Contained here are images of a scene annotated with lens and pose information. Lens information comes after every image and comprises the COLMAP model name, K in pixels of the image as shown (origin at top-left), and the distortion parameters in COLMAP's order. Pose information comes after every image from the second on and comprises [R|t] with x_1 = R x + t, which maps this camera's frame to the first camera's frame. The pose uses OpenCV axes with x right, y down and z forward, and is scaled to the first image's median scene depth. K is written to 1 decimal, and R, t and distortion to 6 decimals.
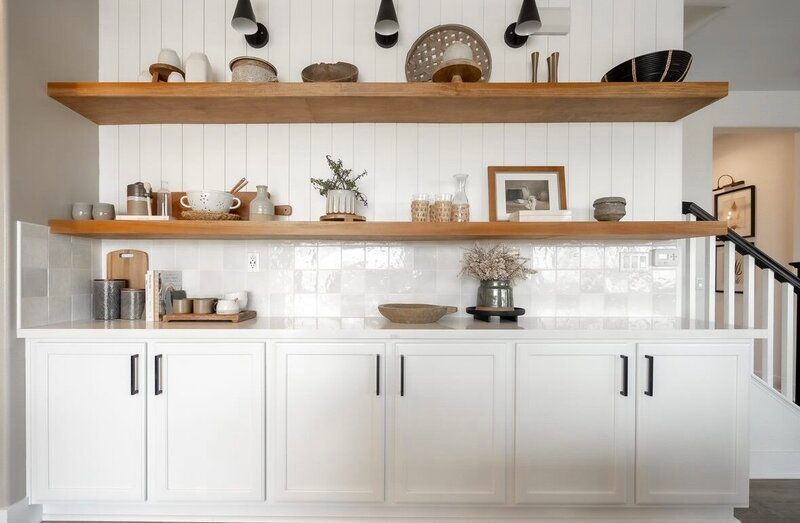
lens RADIAL K [[384.6, 0, 398.6], [0, 384.6, 277.5], [0, 0, 1]] dist [0.000891, -0.000017]
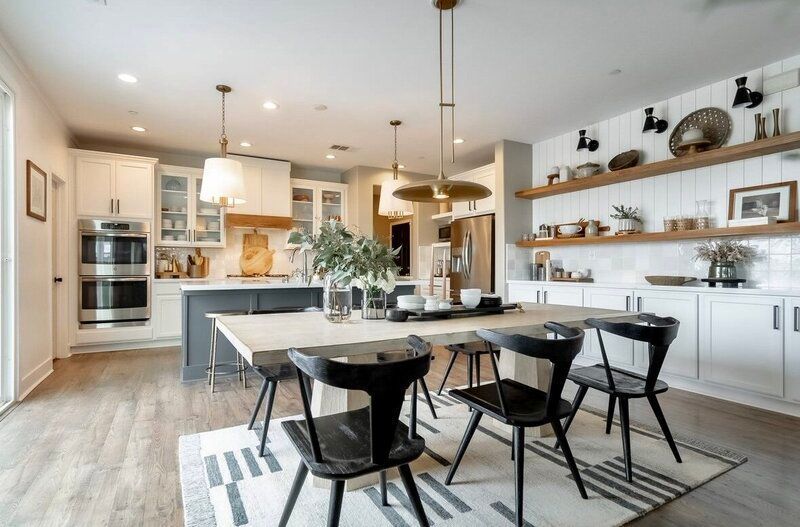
lens RADIAL K [[410.6, 0, 400.0], [0, 410.6, 263.5], [0, 0, 1]] dist [0.000791, 0.000167]
pose [[0.526865, -0.011502, -0.849871, 1.009165], [-0.004961, 0.999850, -0.016607, 0.050544], [0.849934, 0.012966, 0.526729, -1.096128]]
